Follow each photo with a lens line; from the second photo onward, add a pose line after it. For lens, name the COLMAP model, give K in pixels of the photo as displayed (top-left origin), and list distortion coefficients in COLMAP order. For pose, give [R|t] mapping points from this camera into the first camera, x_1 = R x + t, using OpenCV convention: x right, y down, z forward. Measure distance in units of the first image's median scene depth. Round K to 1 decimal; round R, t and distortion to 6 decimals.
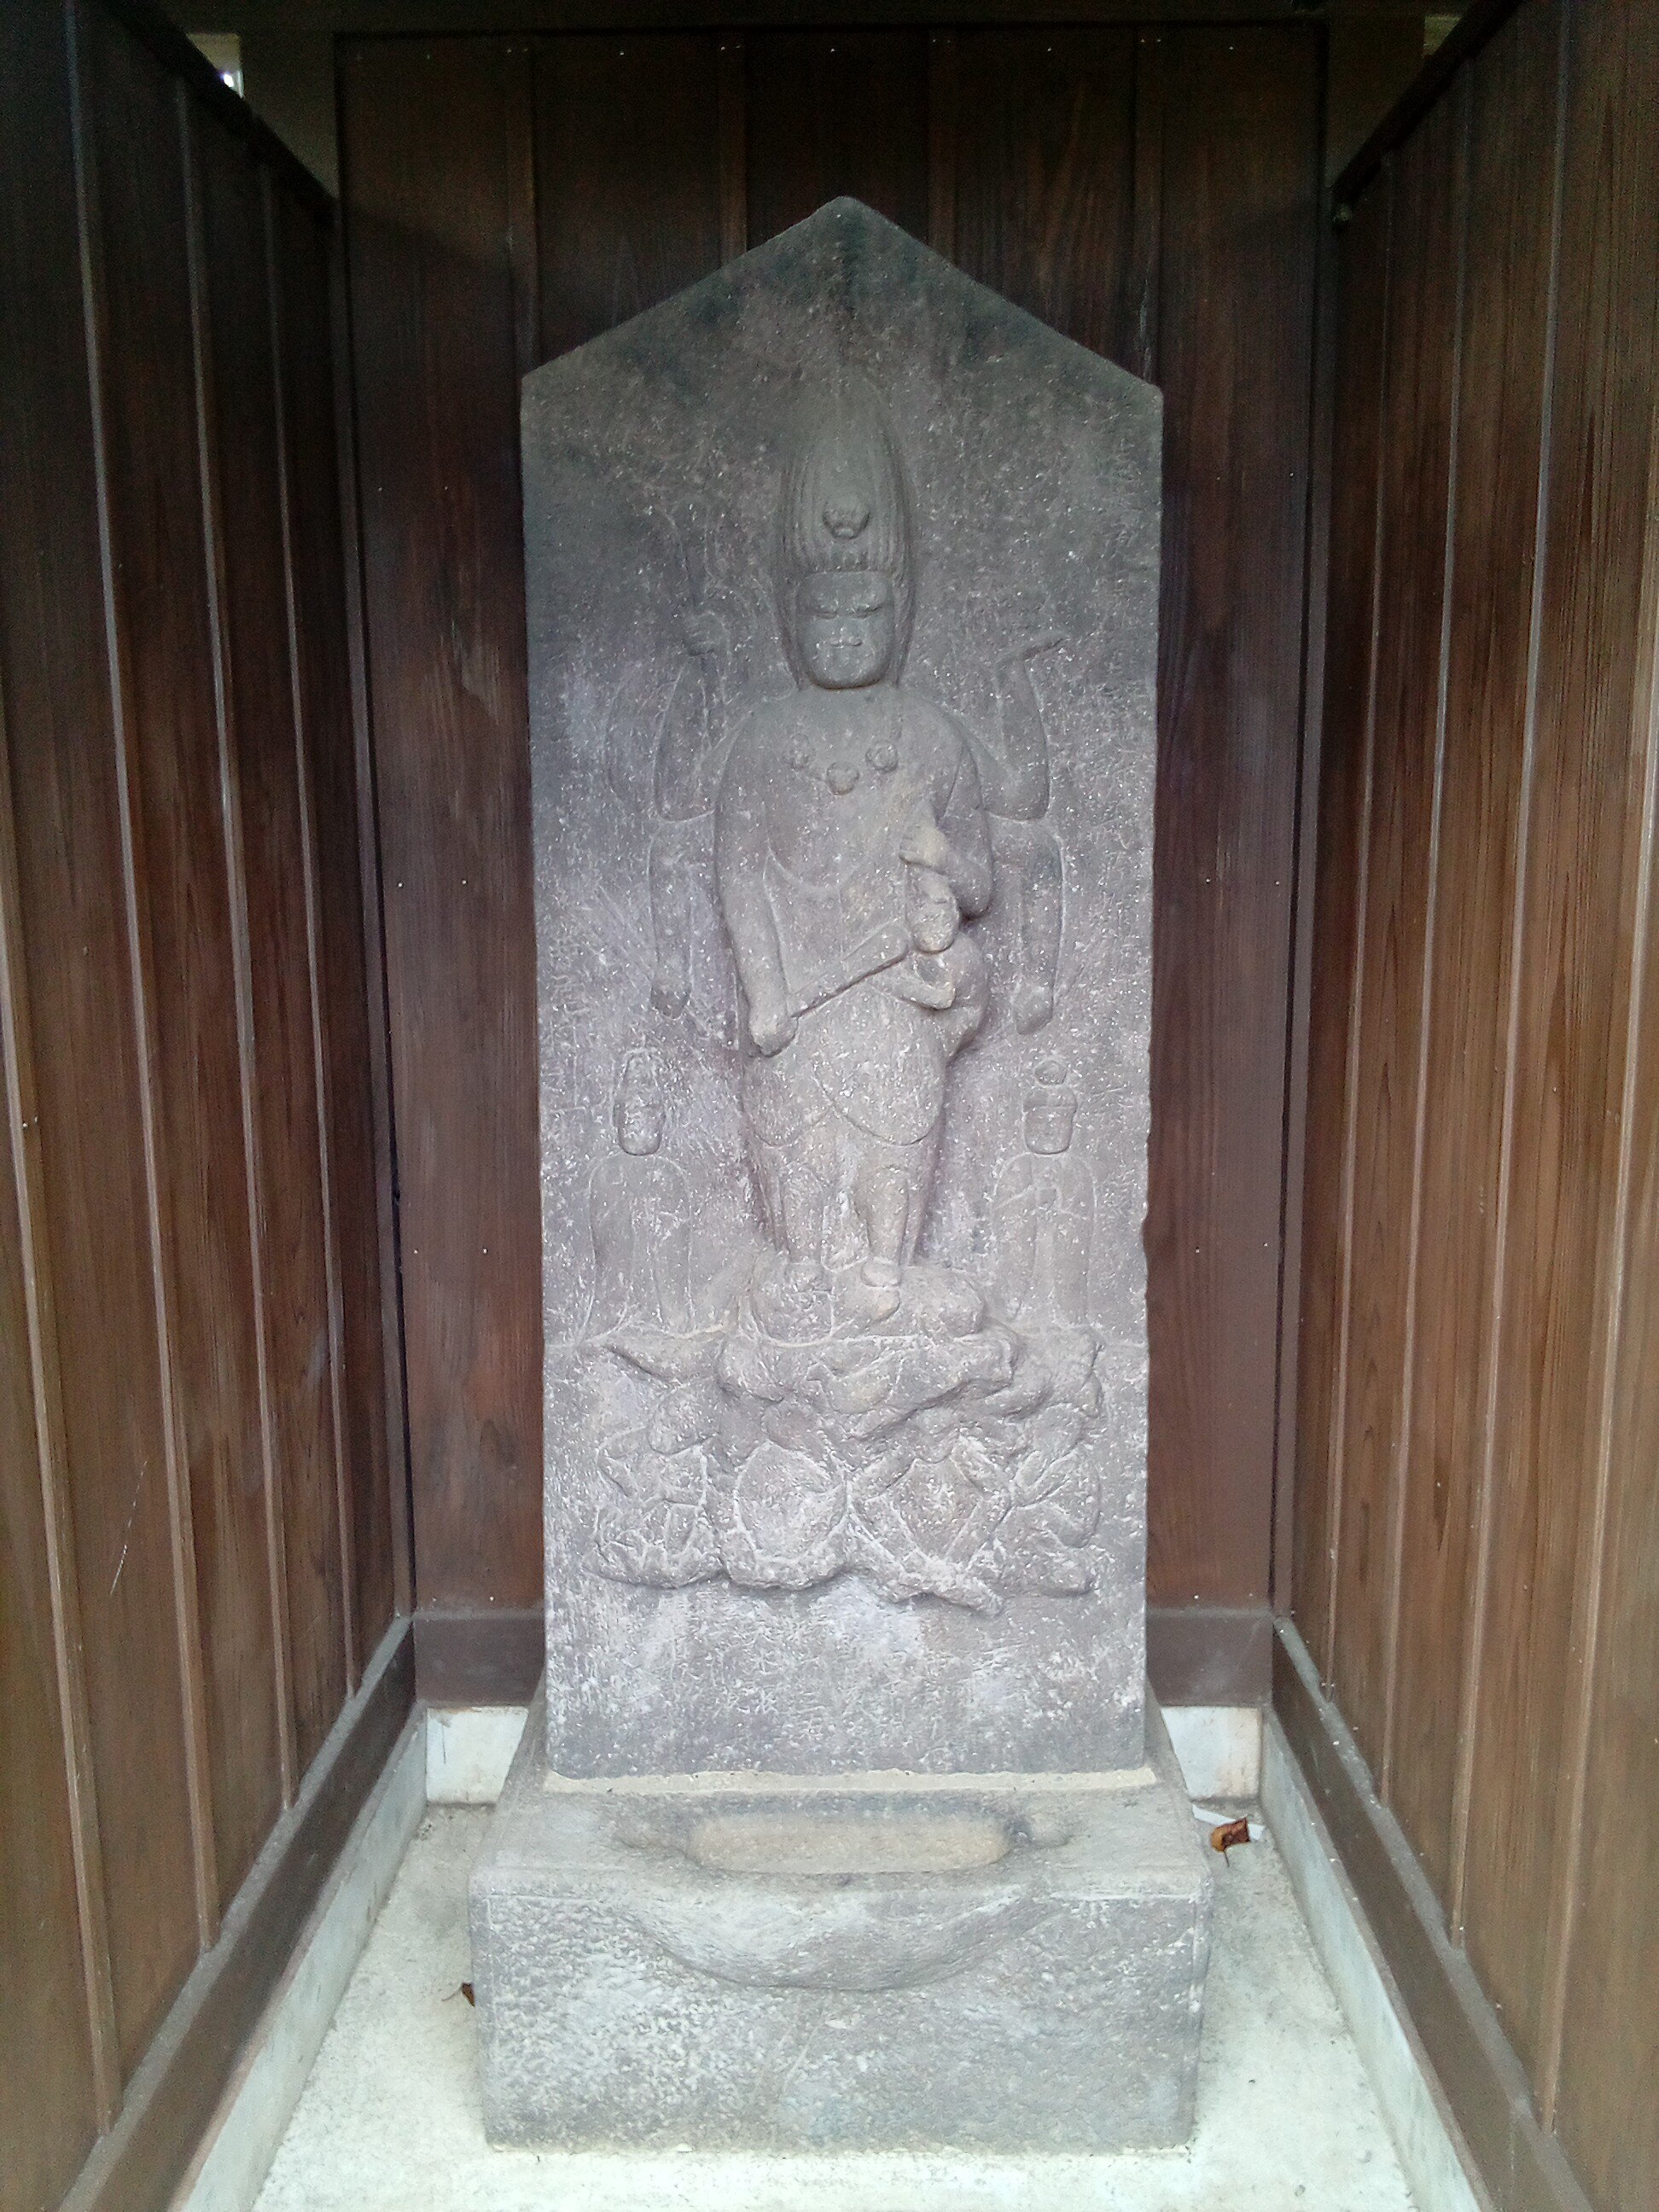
lens RADIAL K [[1807.1, 0, 830.4], [0, 1807.1, 1110.6], [0, 0, 1]] dist [0.033322, -0.004404]
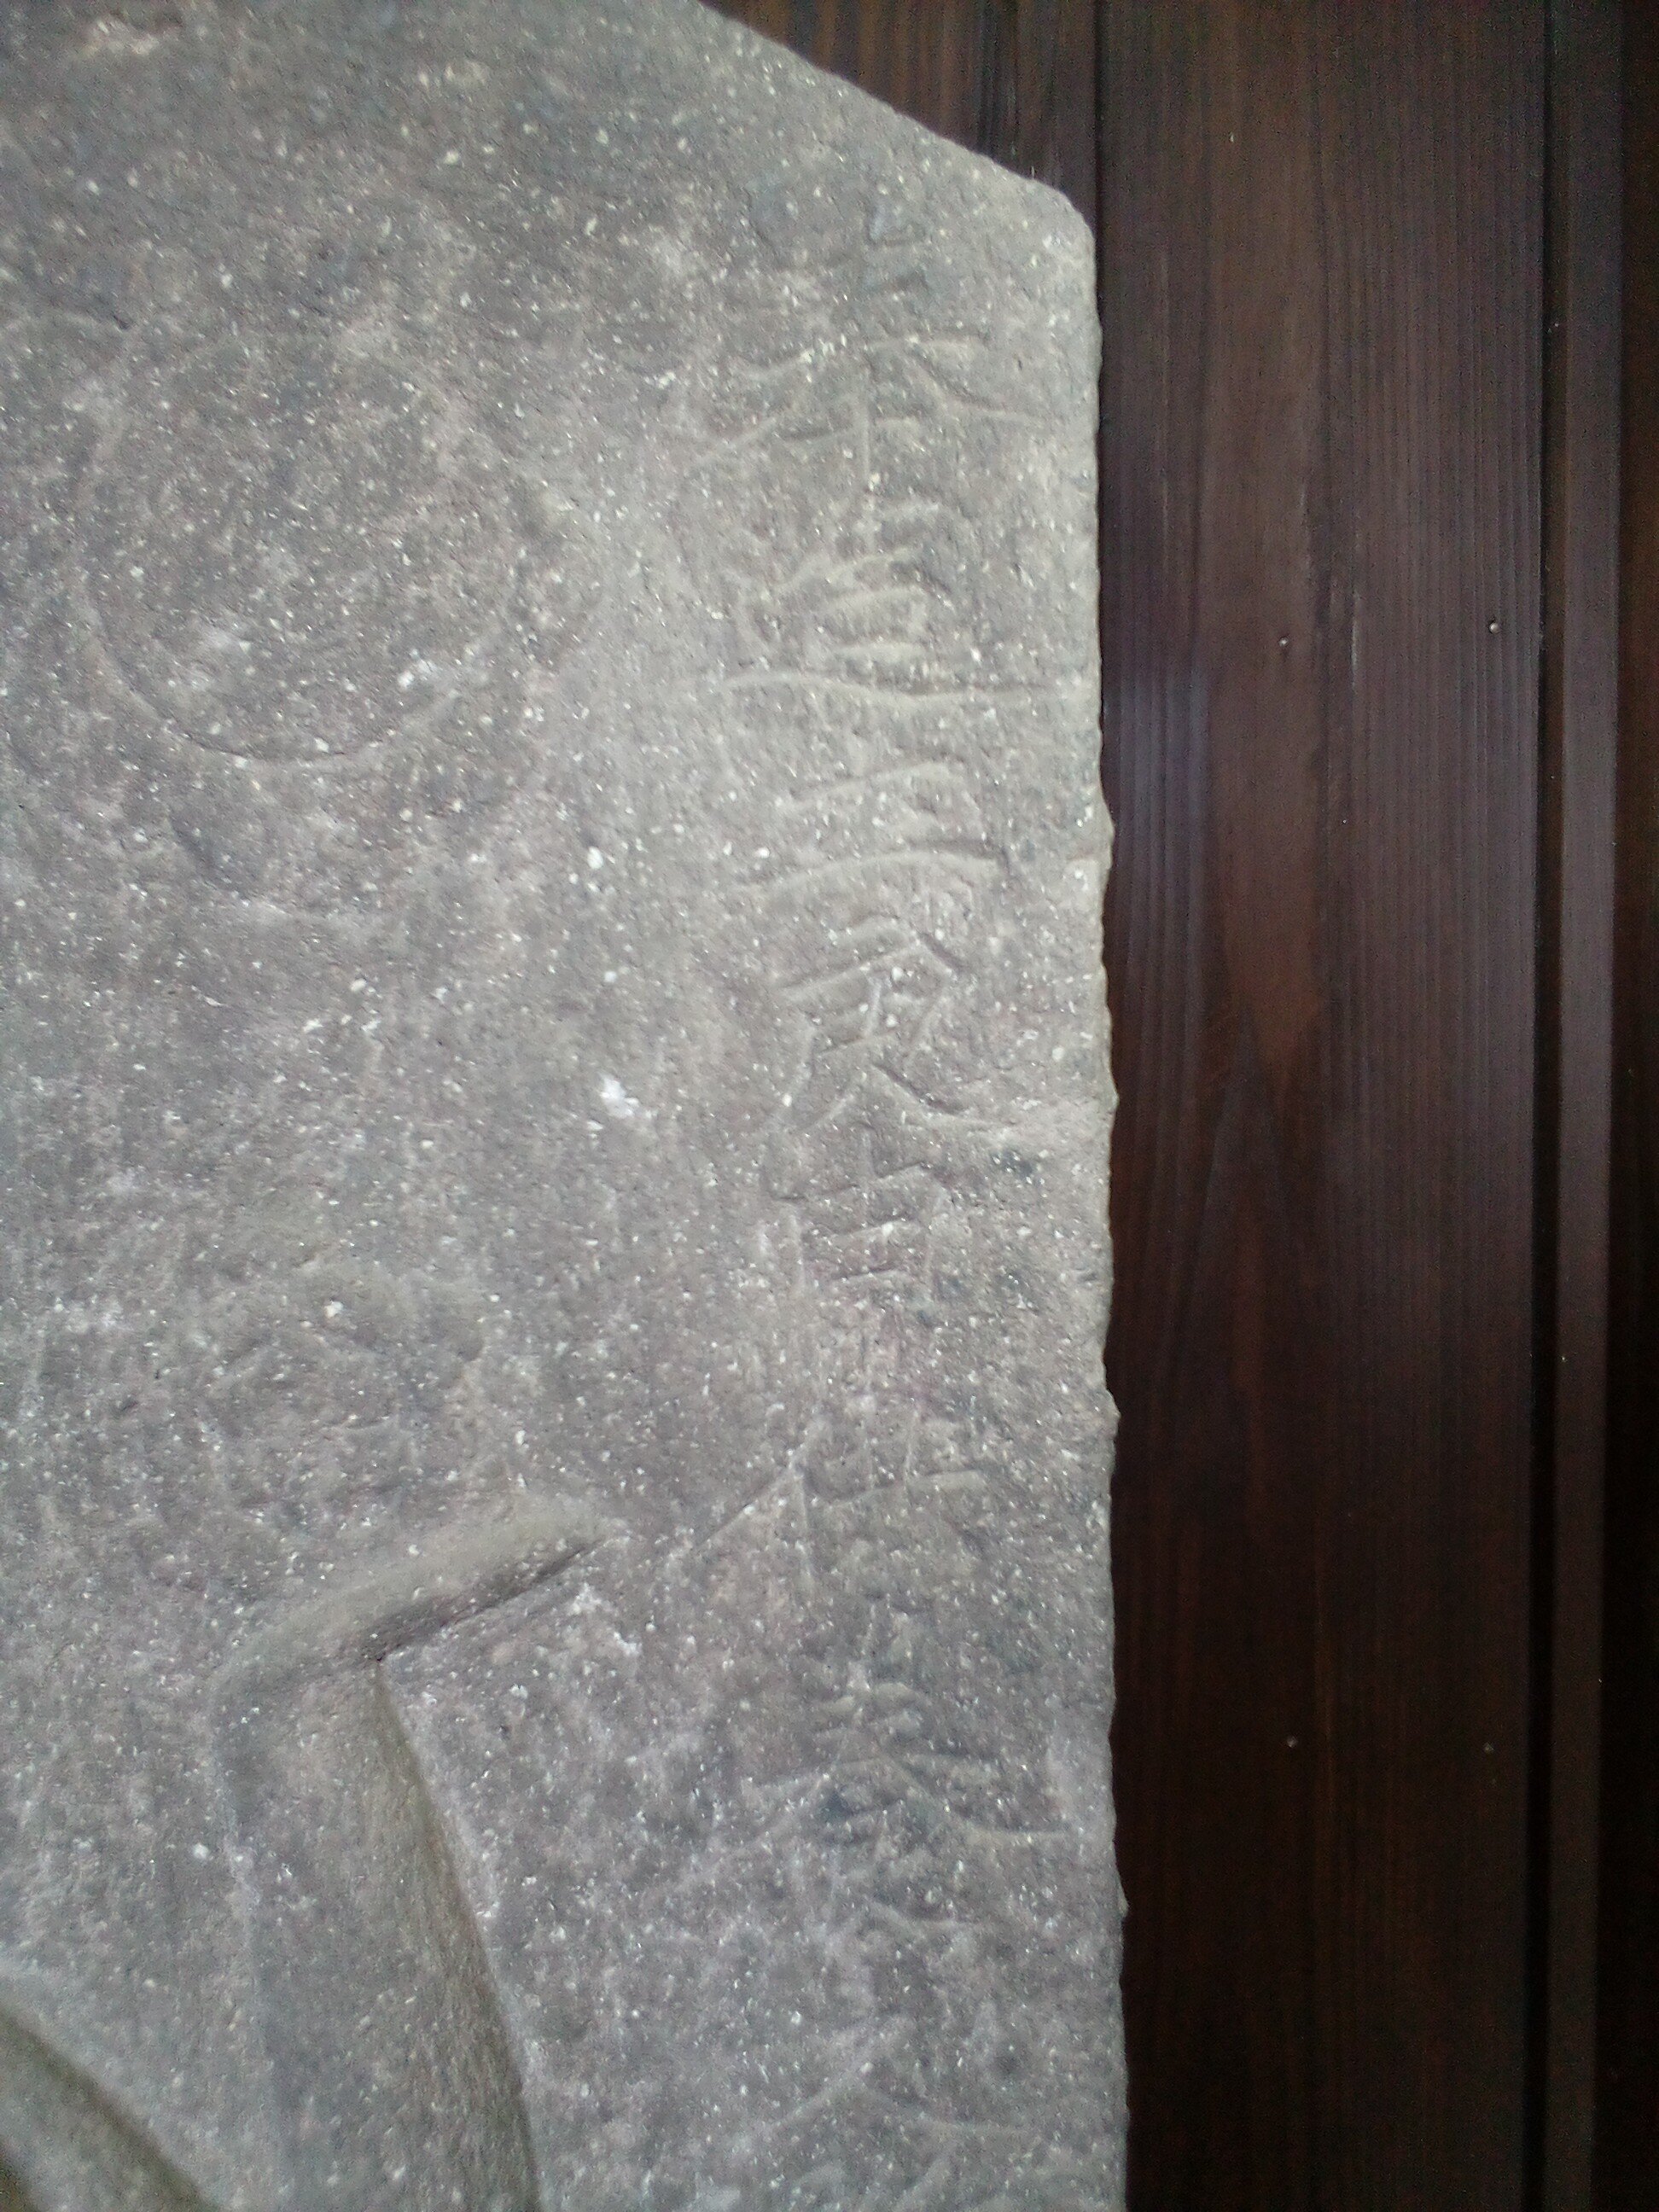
lens RADIAL K [[1807.1, 0, 826.9], [0, 1807.1, 1100.7], [0, 0, 1]] dist [0.033322, -0.004404]
pose [[0.999849, -0.017342, 0.001470, 0.152793], [0.017404, 0.996893, -0.076815, -0.289892], [-0.000133, 0.076829, 0.997044, 0.813660]]
